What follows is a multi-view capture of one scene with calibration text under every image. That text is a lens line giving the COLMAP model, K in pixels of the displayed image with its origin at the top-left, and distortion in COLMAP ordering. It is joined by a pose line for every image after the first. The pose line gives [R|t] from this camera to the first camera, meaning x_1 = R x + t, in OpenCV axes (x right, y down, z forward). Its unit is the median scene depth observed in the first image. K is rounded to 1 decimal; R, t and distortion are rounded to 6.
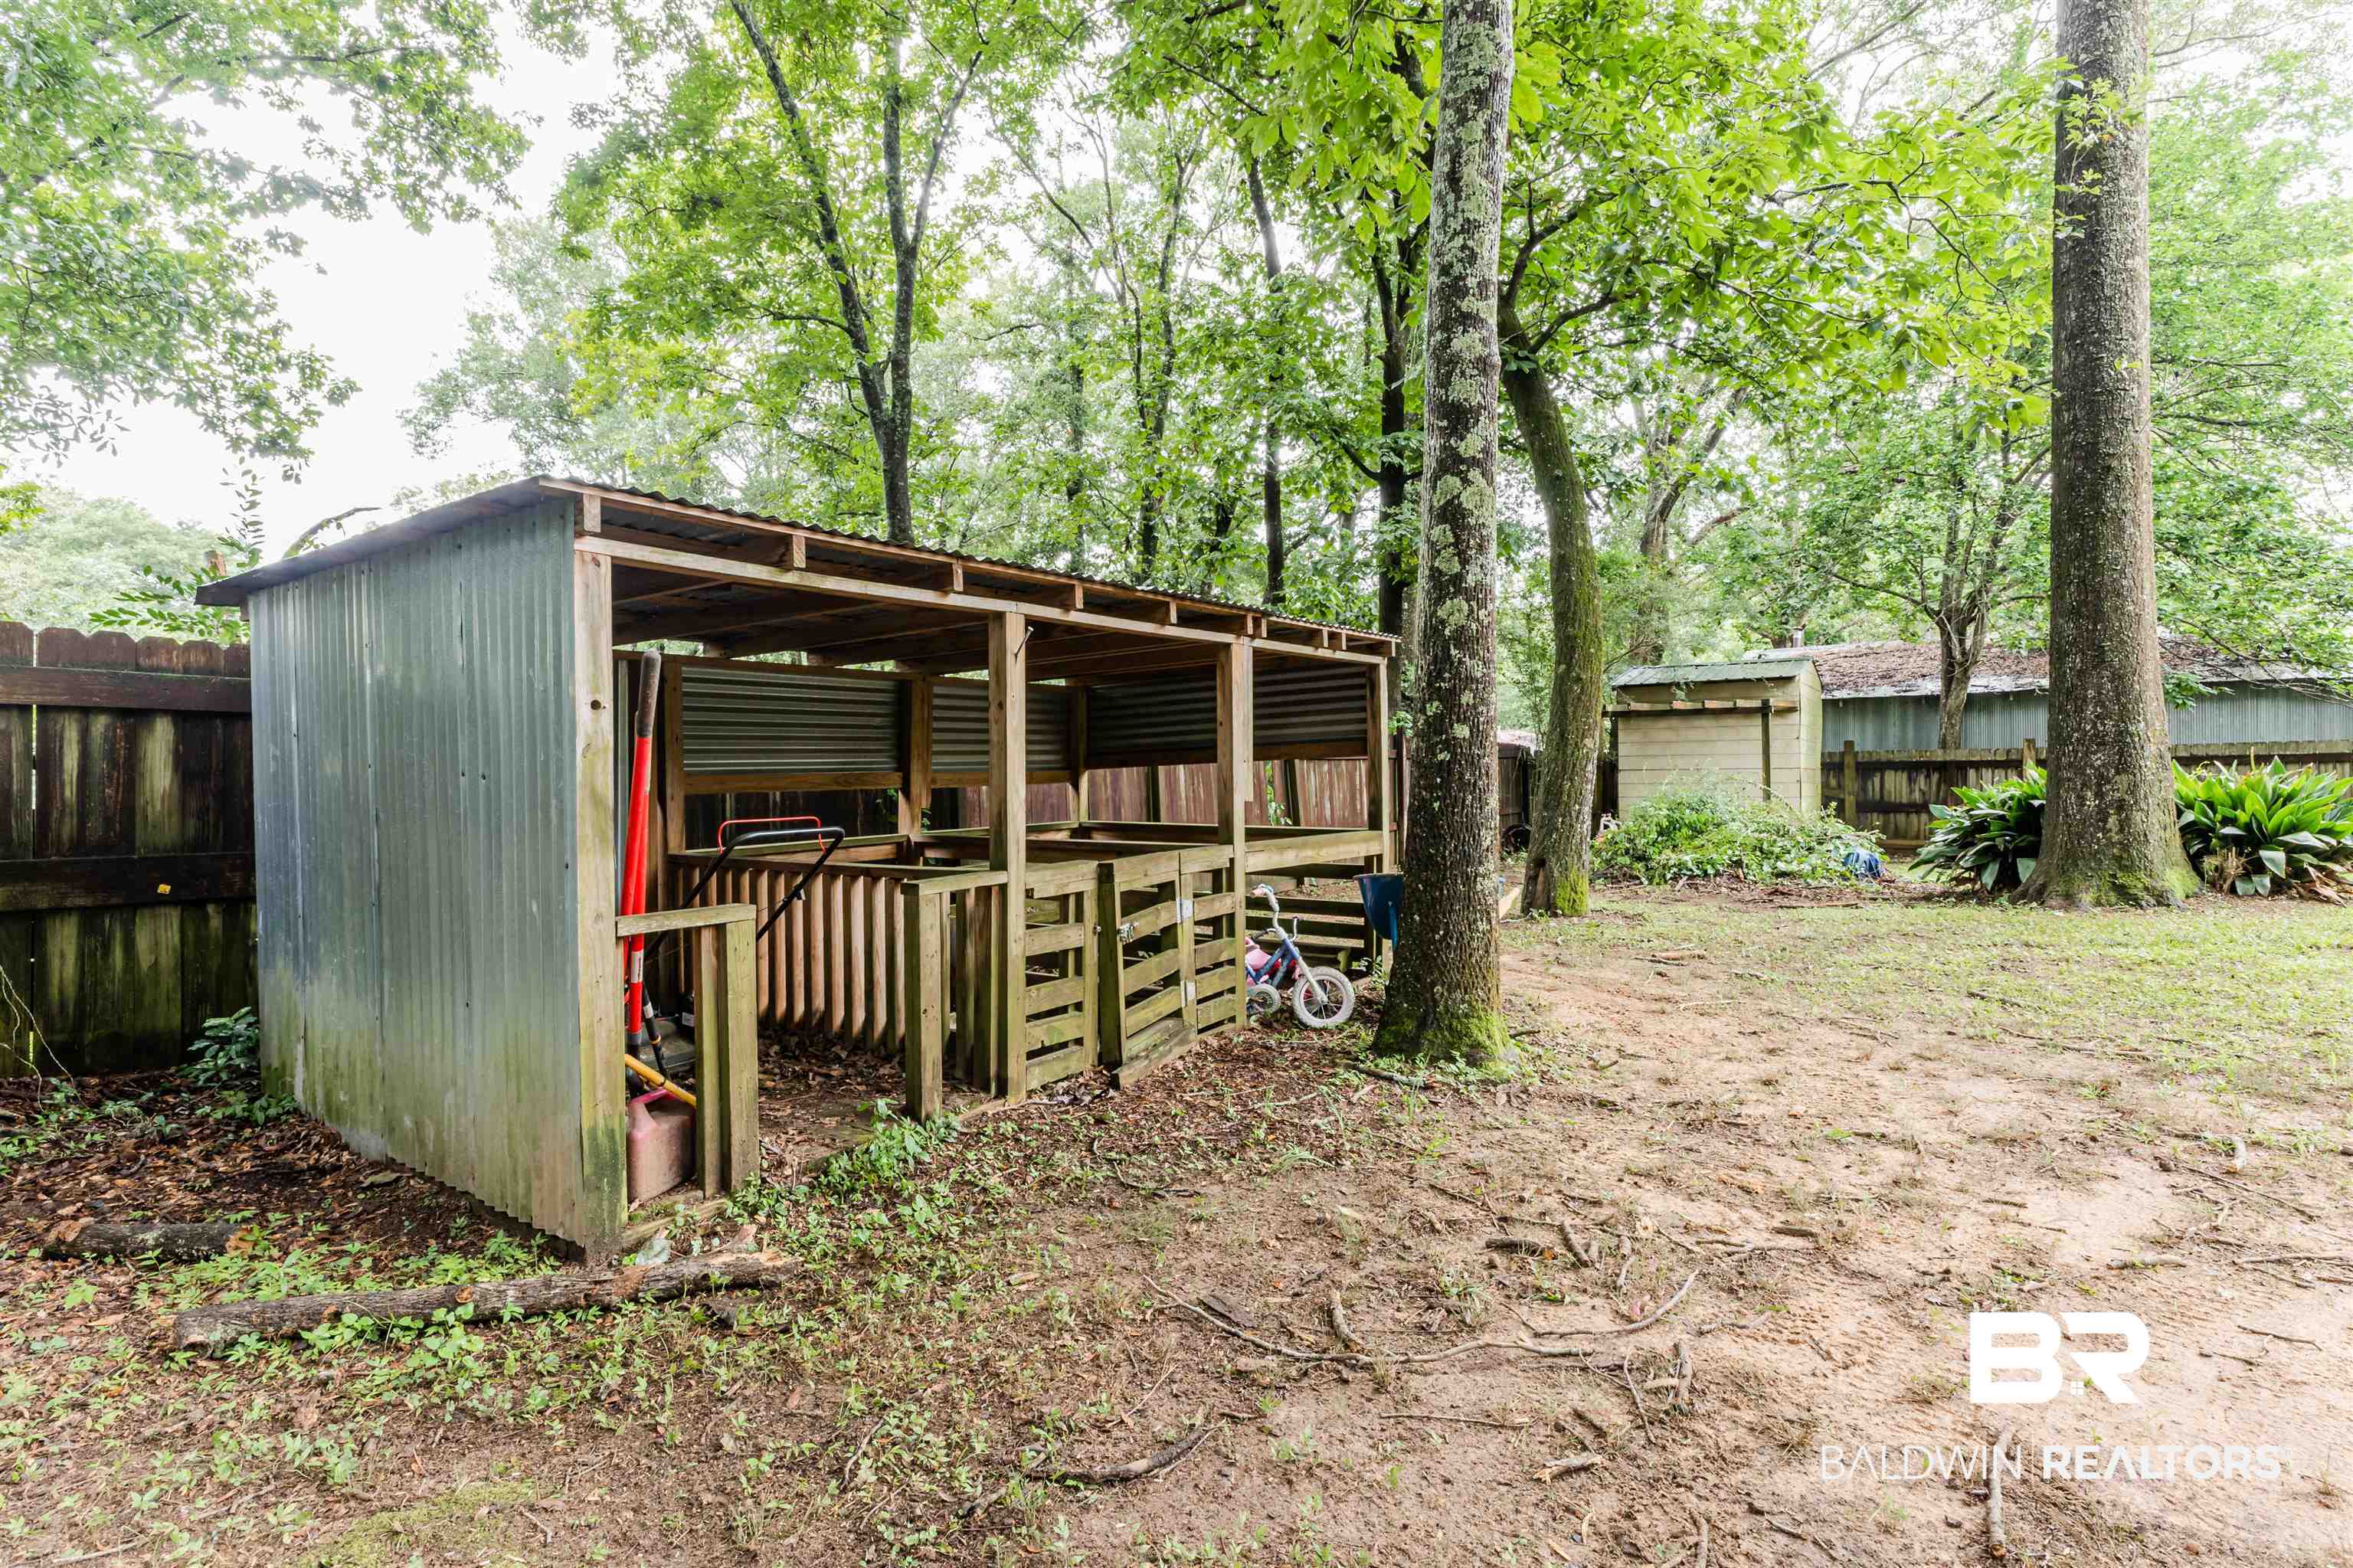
lens RADIAL K [[1151.3, 0, 1188.1], [0, 1151.3, 773.8], [0, 0, 1]] dist [0.005154, 0.000847]
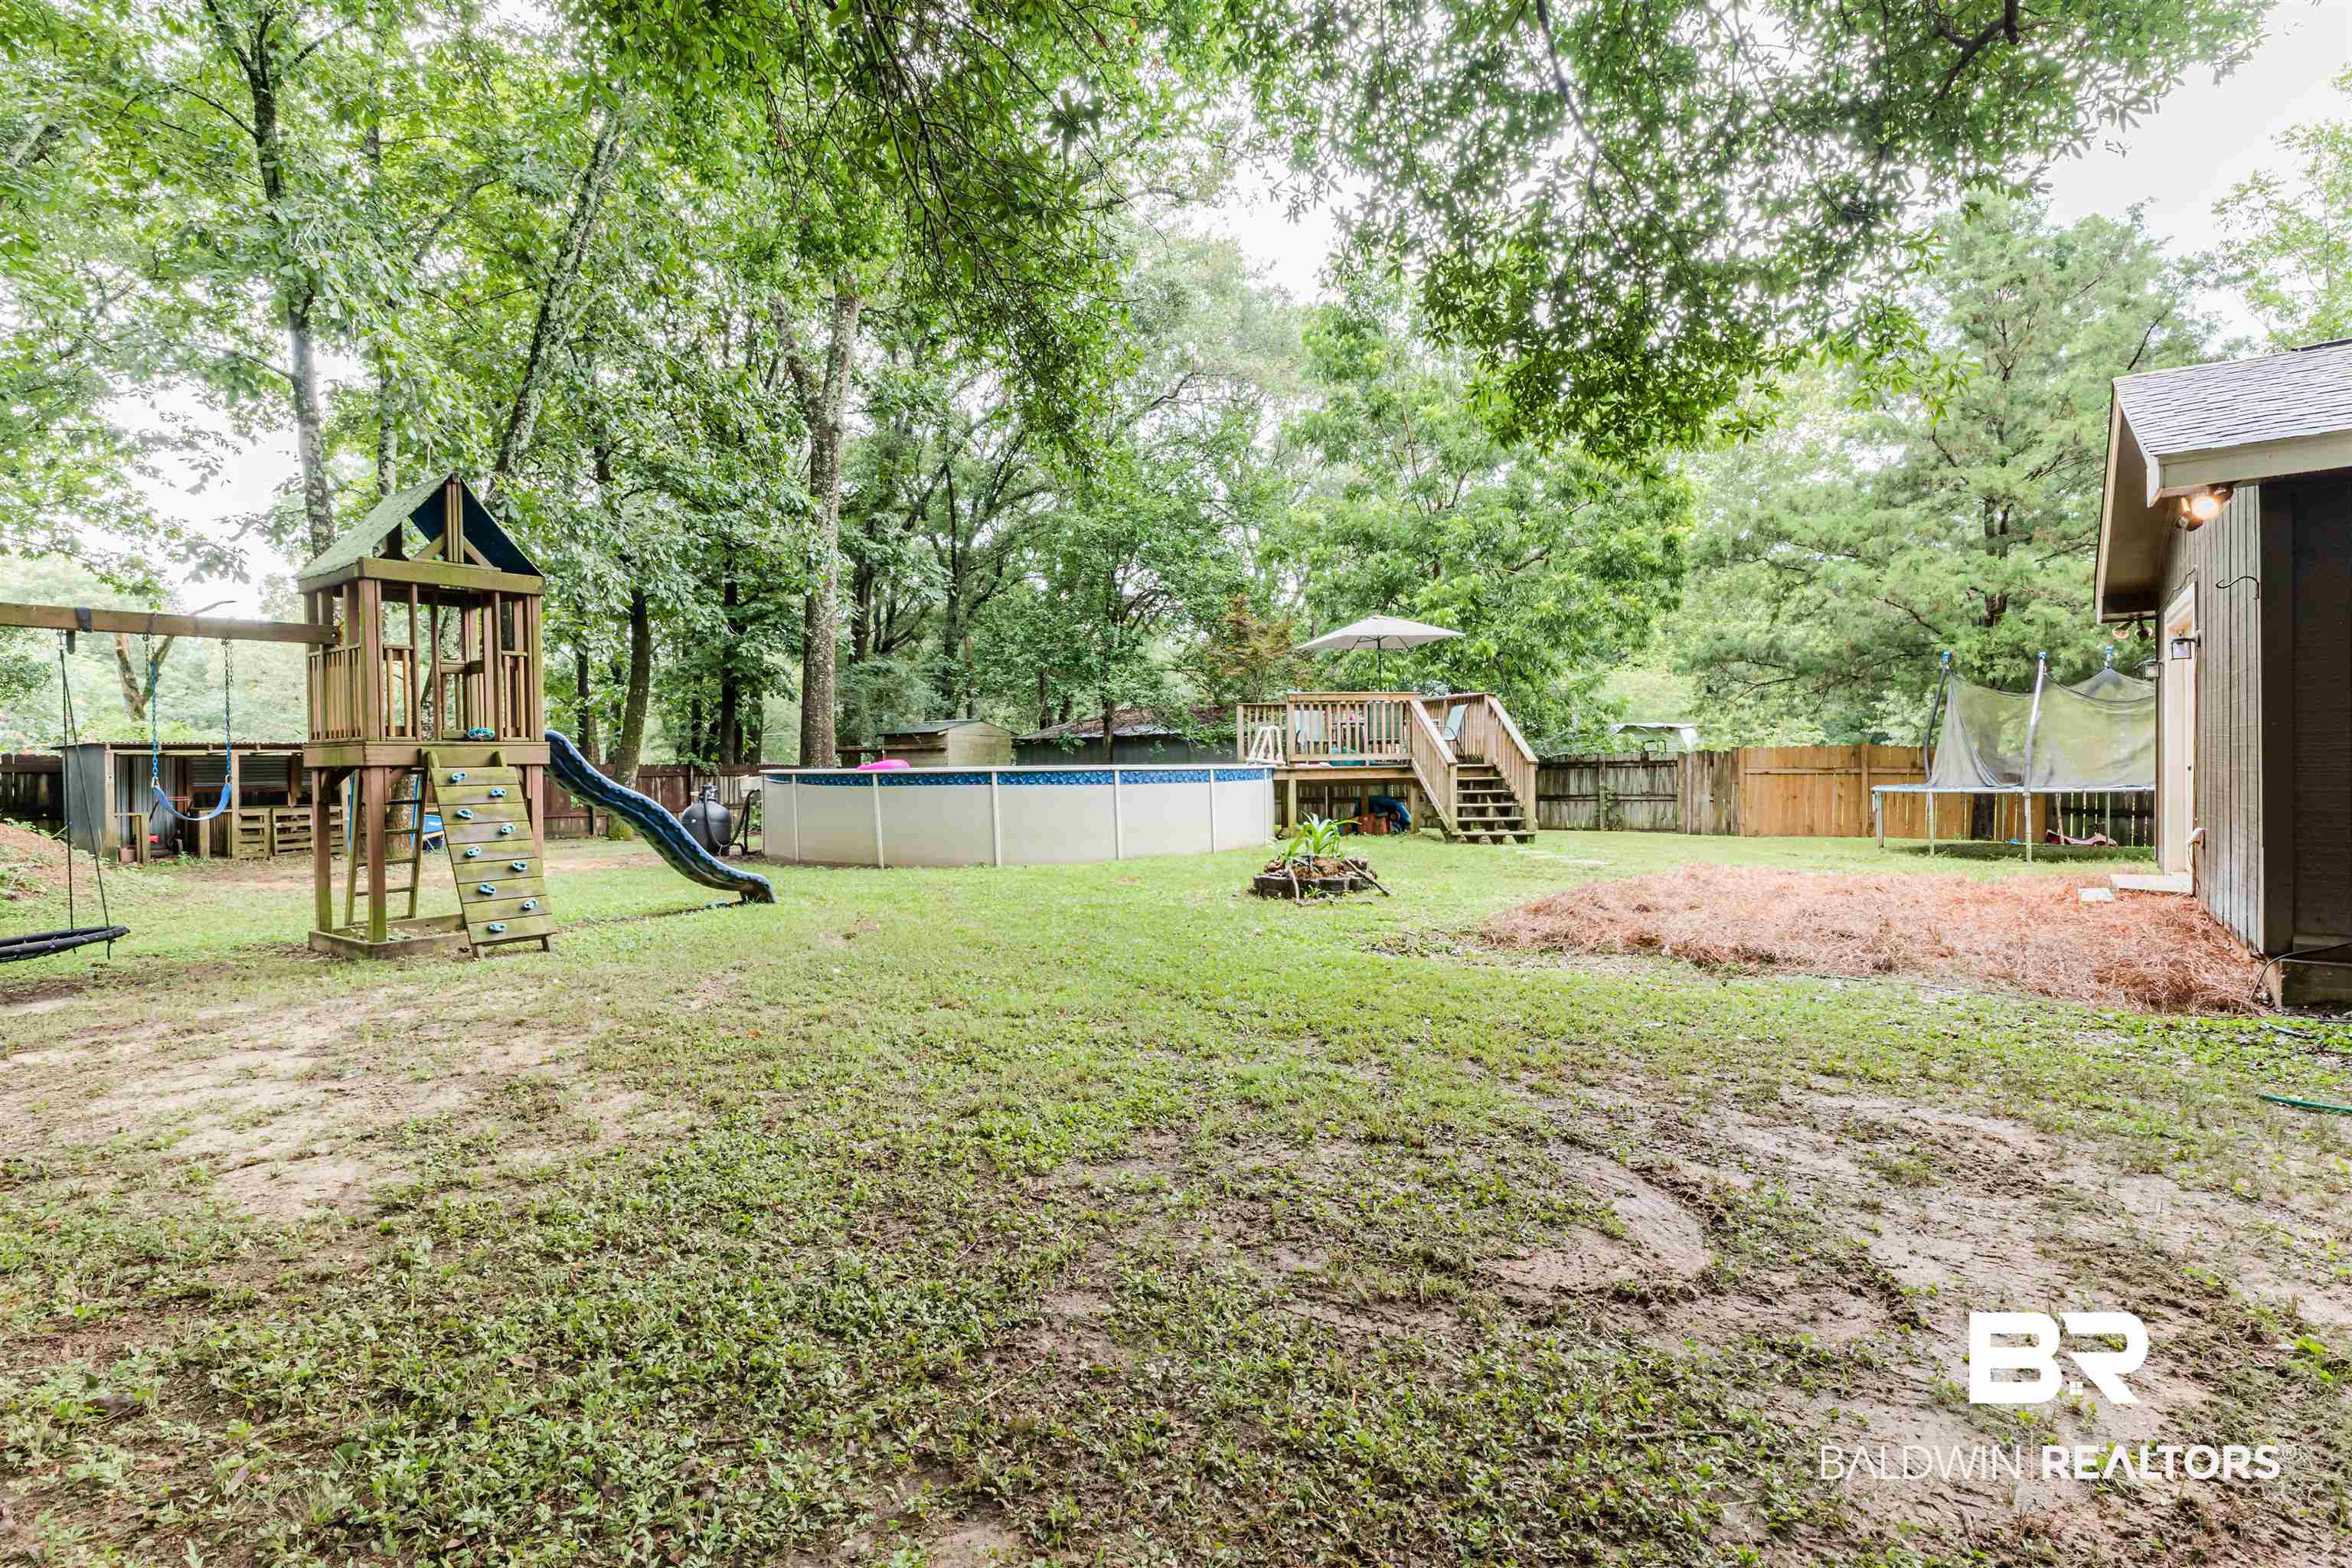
lens RADIAL K [[1150.8, 0, 1187.6], [0, 1150.8, 773.8], [0, 0, 1]] dist [0.005154, 0.000847]
pose [[0.999710, -0.003625, 0.023798, 3.168785], [0.003694, 0.999989, -0.002866, -0.025994], [-0.023787, 0.002953, 0.999713, -3.301515]]
